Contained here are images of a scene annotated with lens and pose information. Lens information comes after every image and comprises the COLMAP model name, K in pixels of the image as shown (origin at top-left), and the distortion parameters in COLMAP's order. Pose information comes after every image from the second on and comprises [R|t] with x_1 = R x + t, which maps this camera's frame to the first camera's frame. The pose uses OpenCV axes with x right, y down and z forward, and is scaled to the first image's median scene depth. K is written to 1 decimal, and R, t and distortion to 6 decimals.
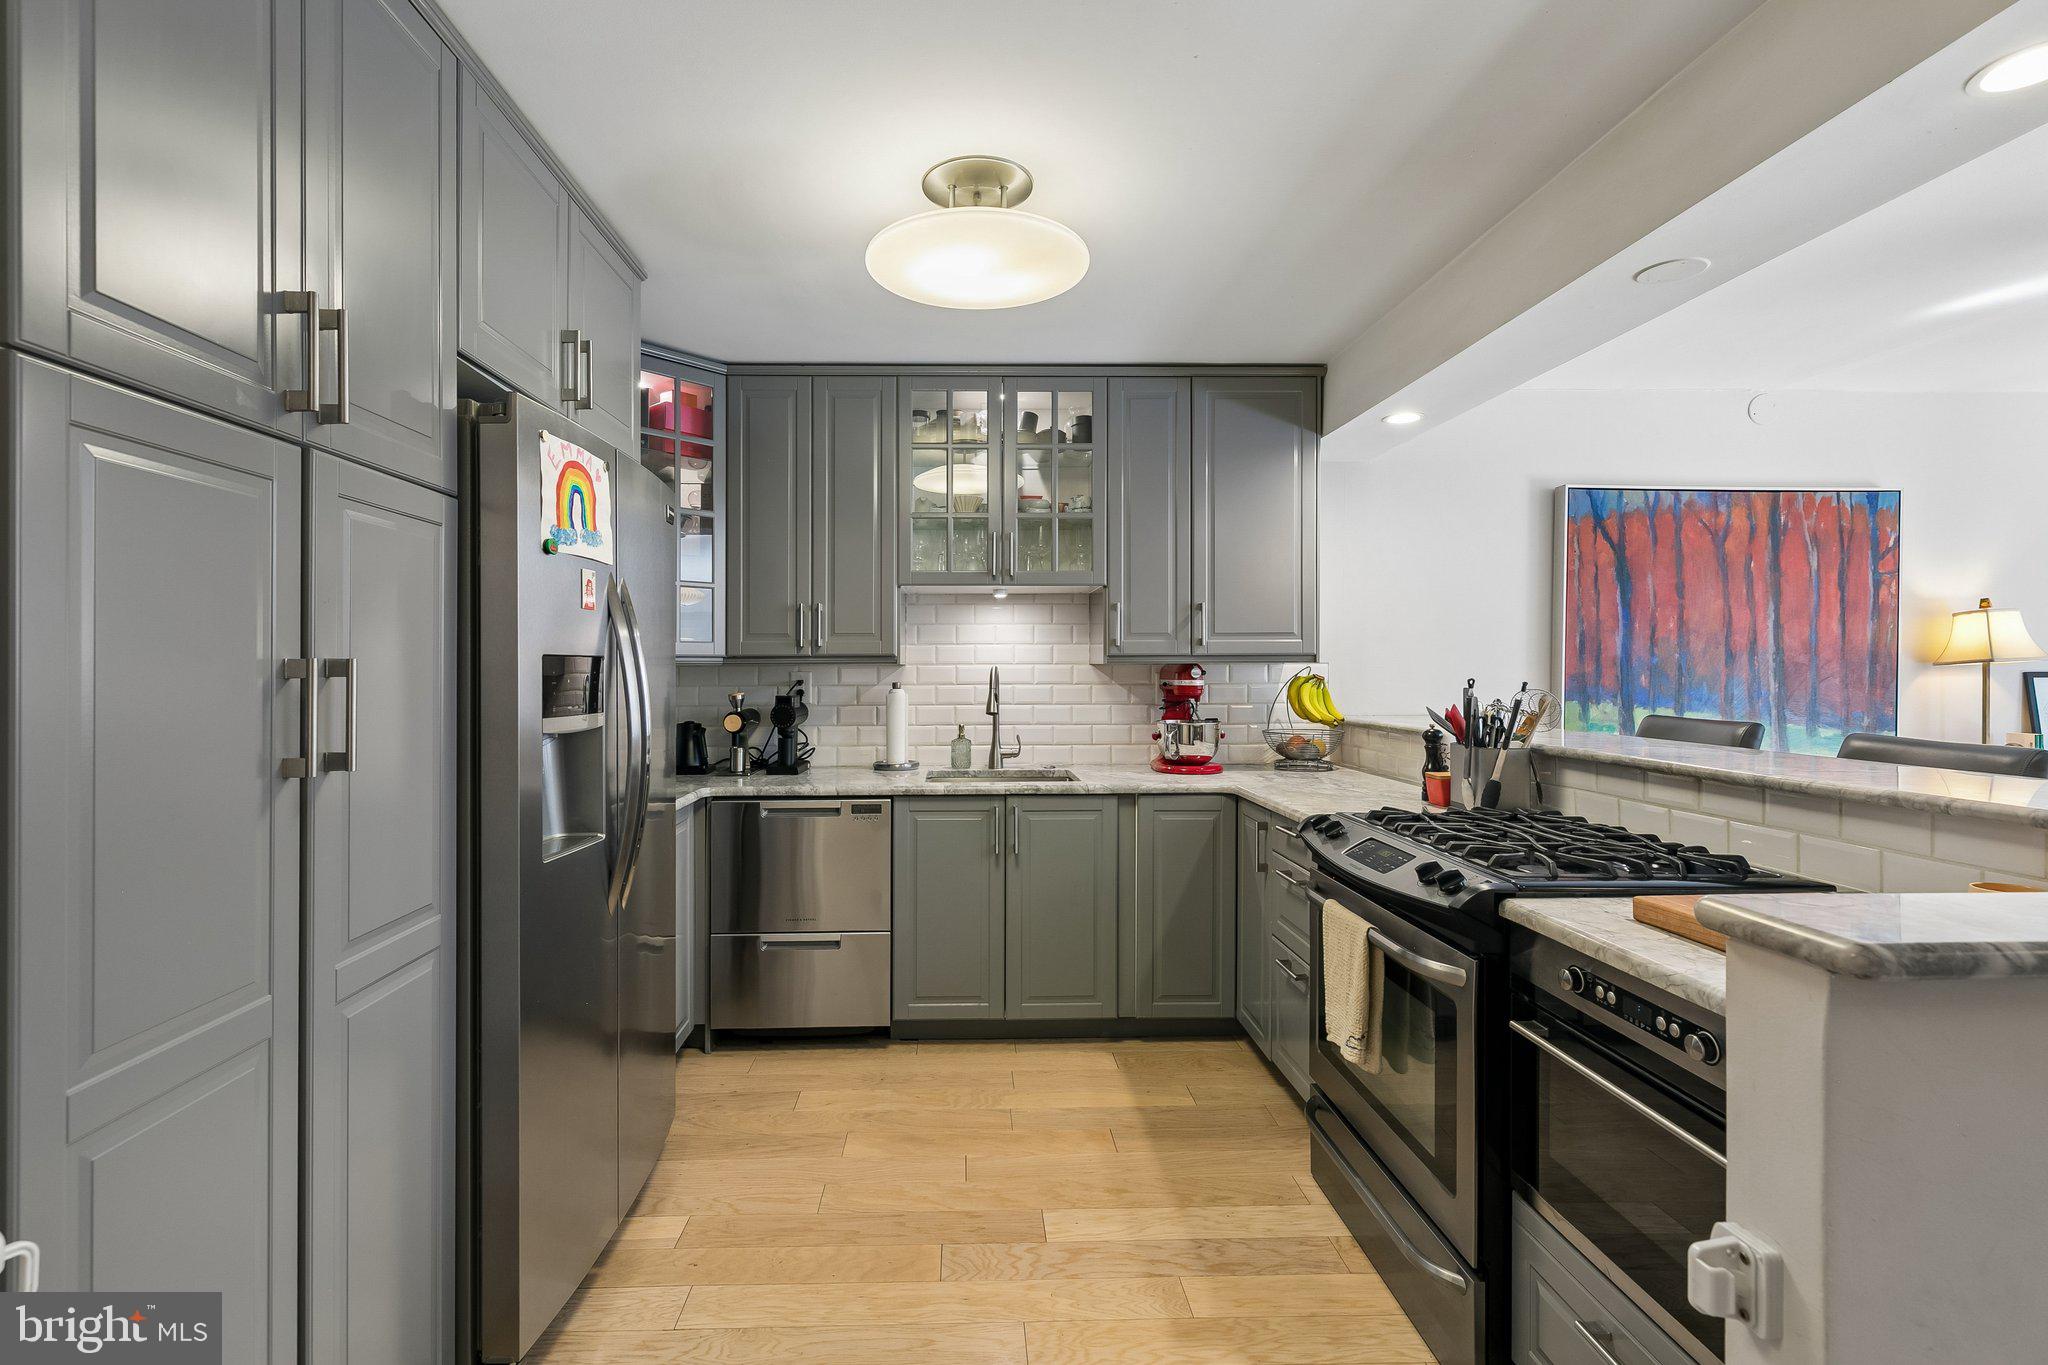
lens RADIAL K [[937.6, 0, 1006.1], [0, 937.6, 672.0], [0, 0, 1]] dist [0.004186, 0.000641]
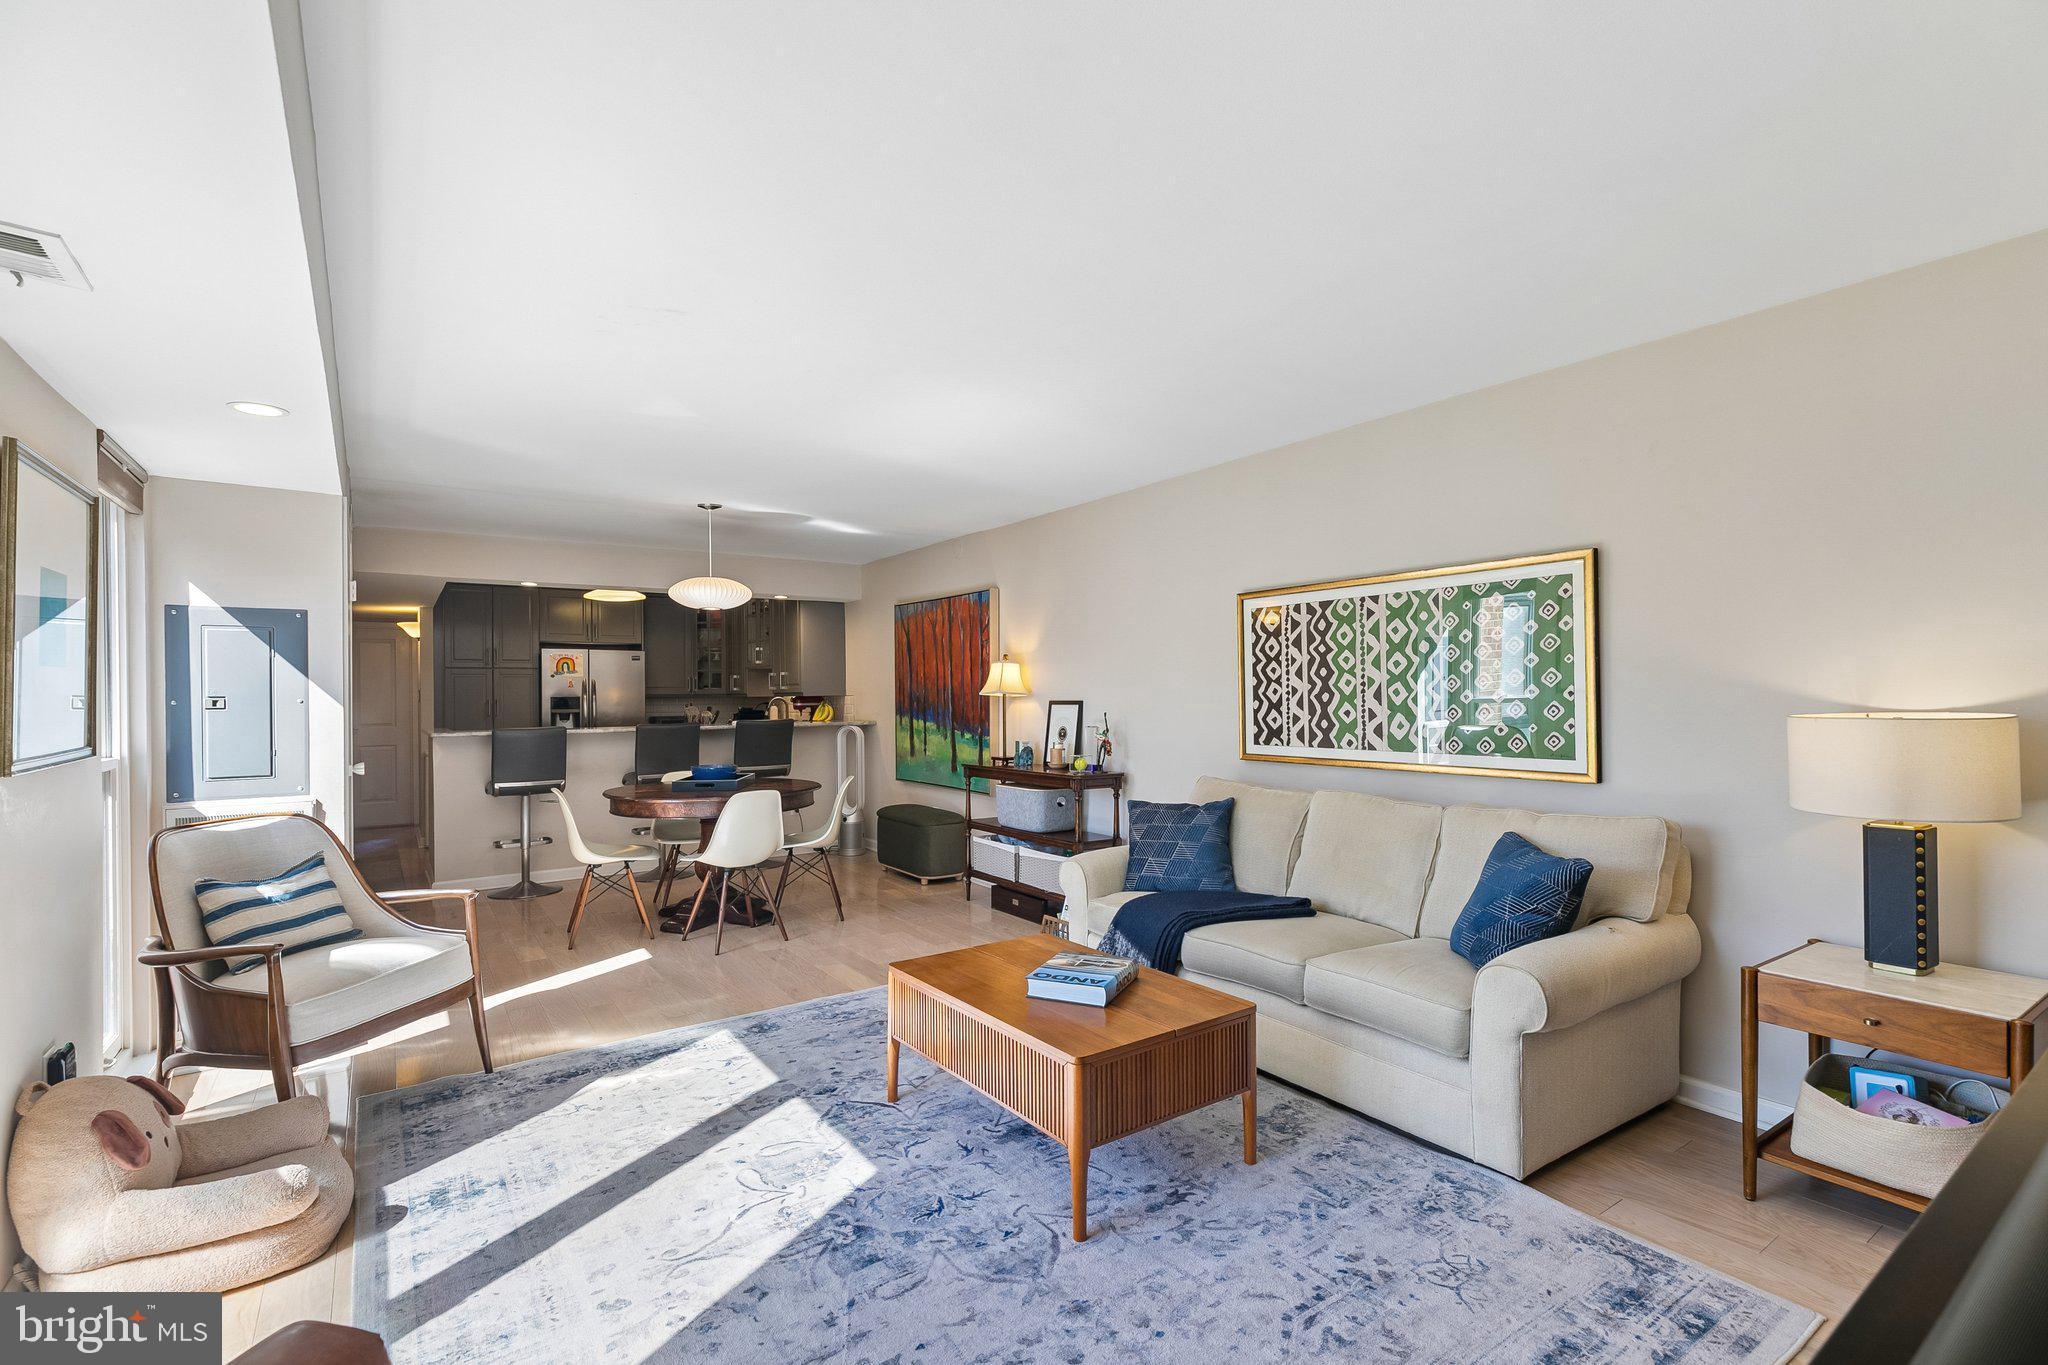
lens RADIAL K [[937.6, 0, 1026.7], [0, 937.6, 693.1], [0, 0, 1]] dist [0.004186, 0.000641]
pose [[0.548607, -0.004292, -0.836069, 2.753230], [0.001816, 0.999991, -0.003942, -0.008039], [0.836078, 0.000644, 0.548610, 0.190534]]
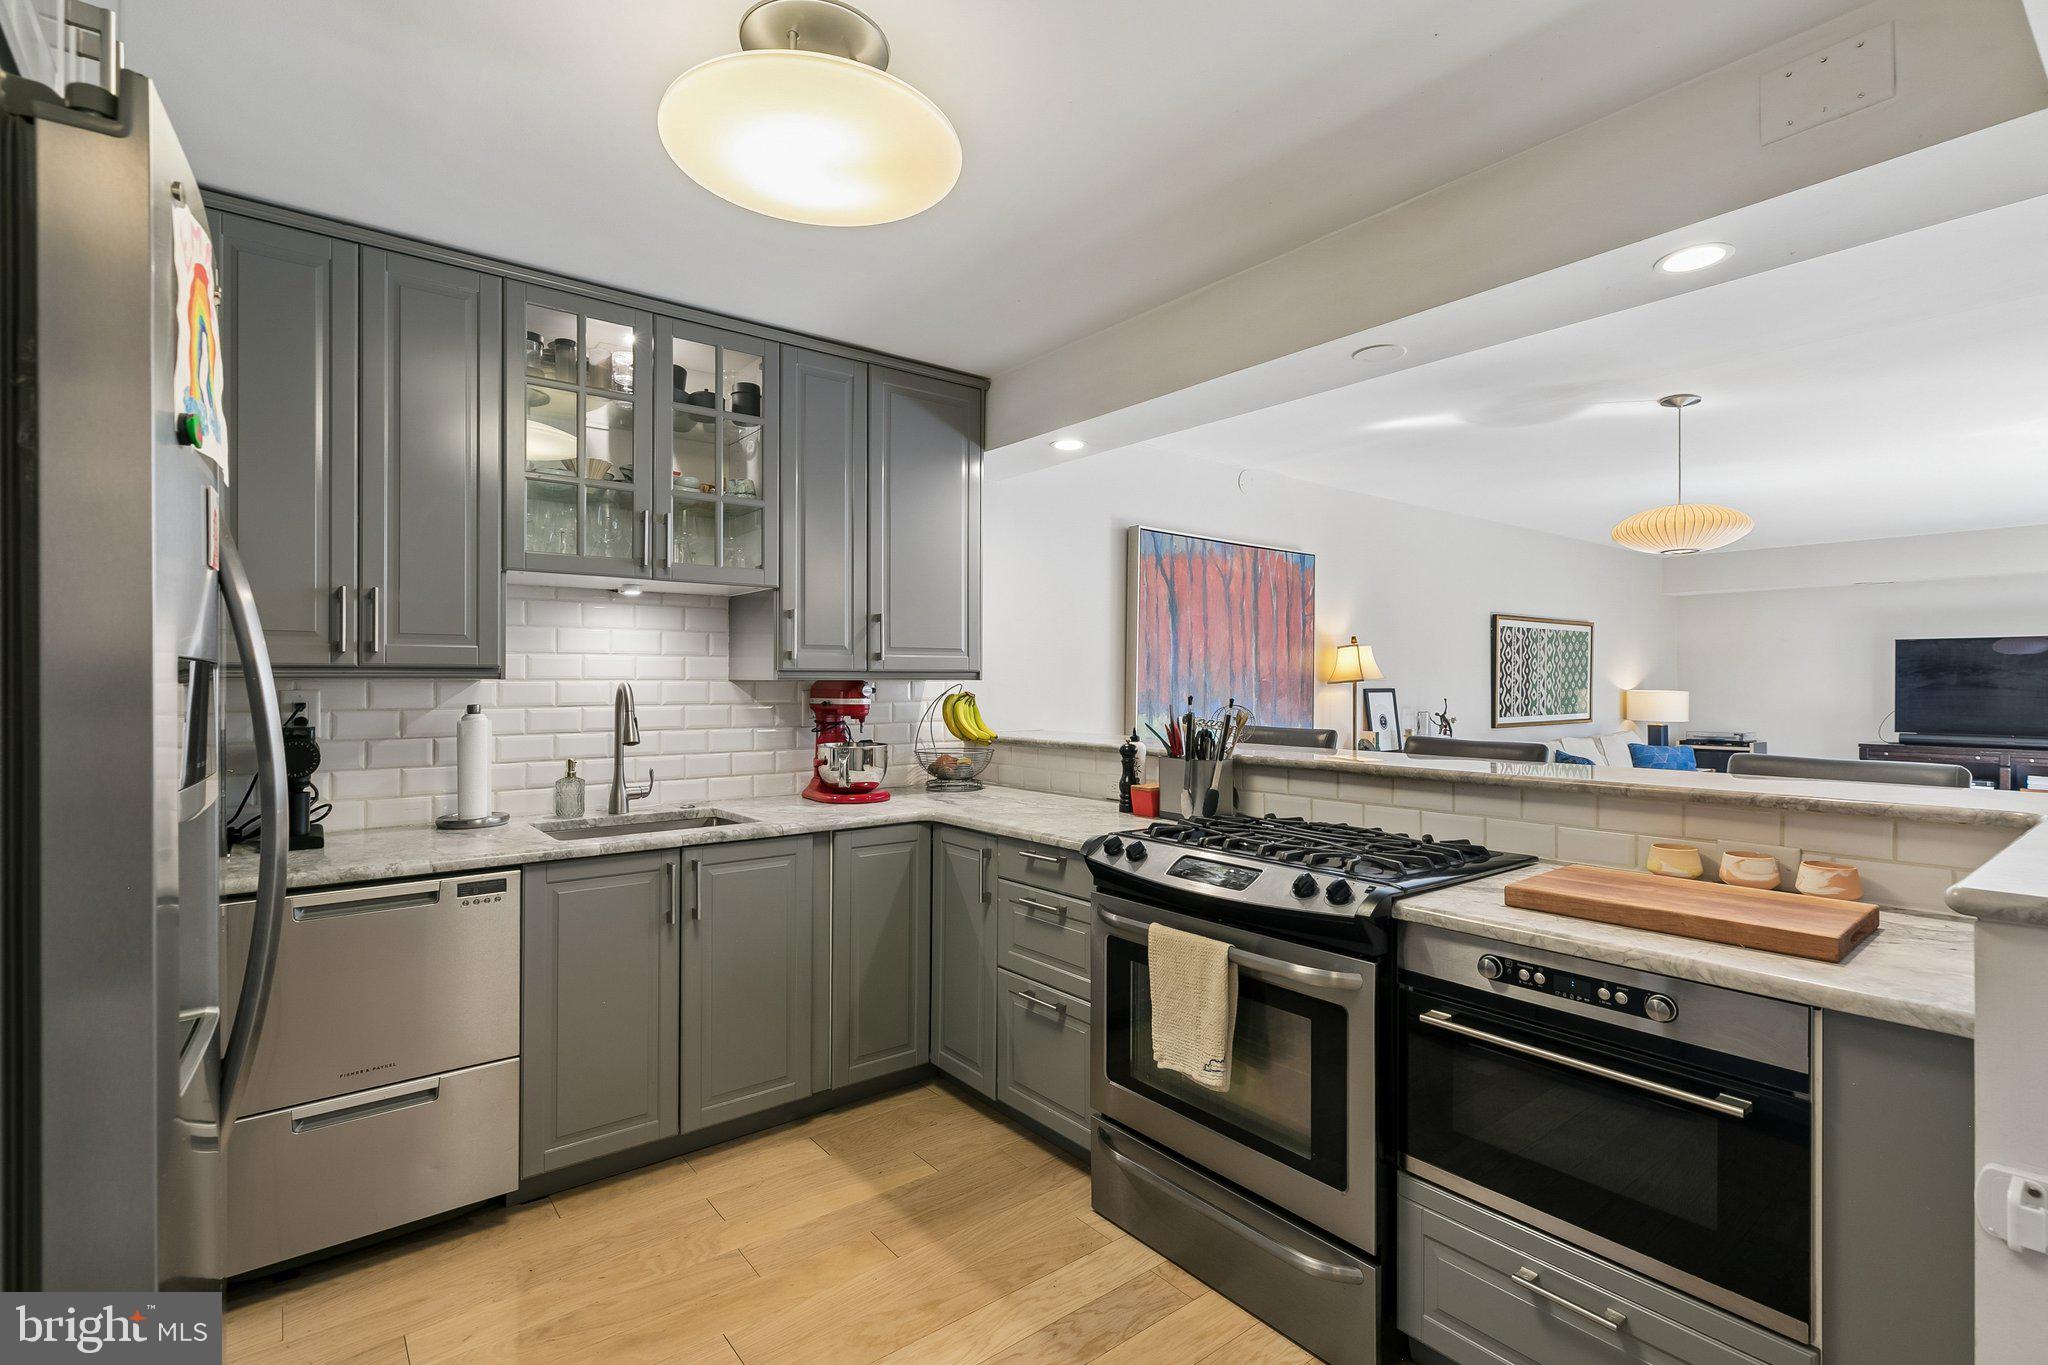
lens RADIAL K [[937.6, 0, 1012.5], [0, 937.6, 683.1], [0, 0, 1]] dist [0.004186, 0.000641]
pose [[0.808548, 0.002761, 0.588424, -0.230372], [0.000290, 0.999987, -0.005092, -0.001841], [-0.588430, 0.004288, 0.808537, 0.194637]]
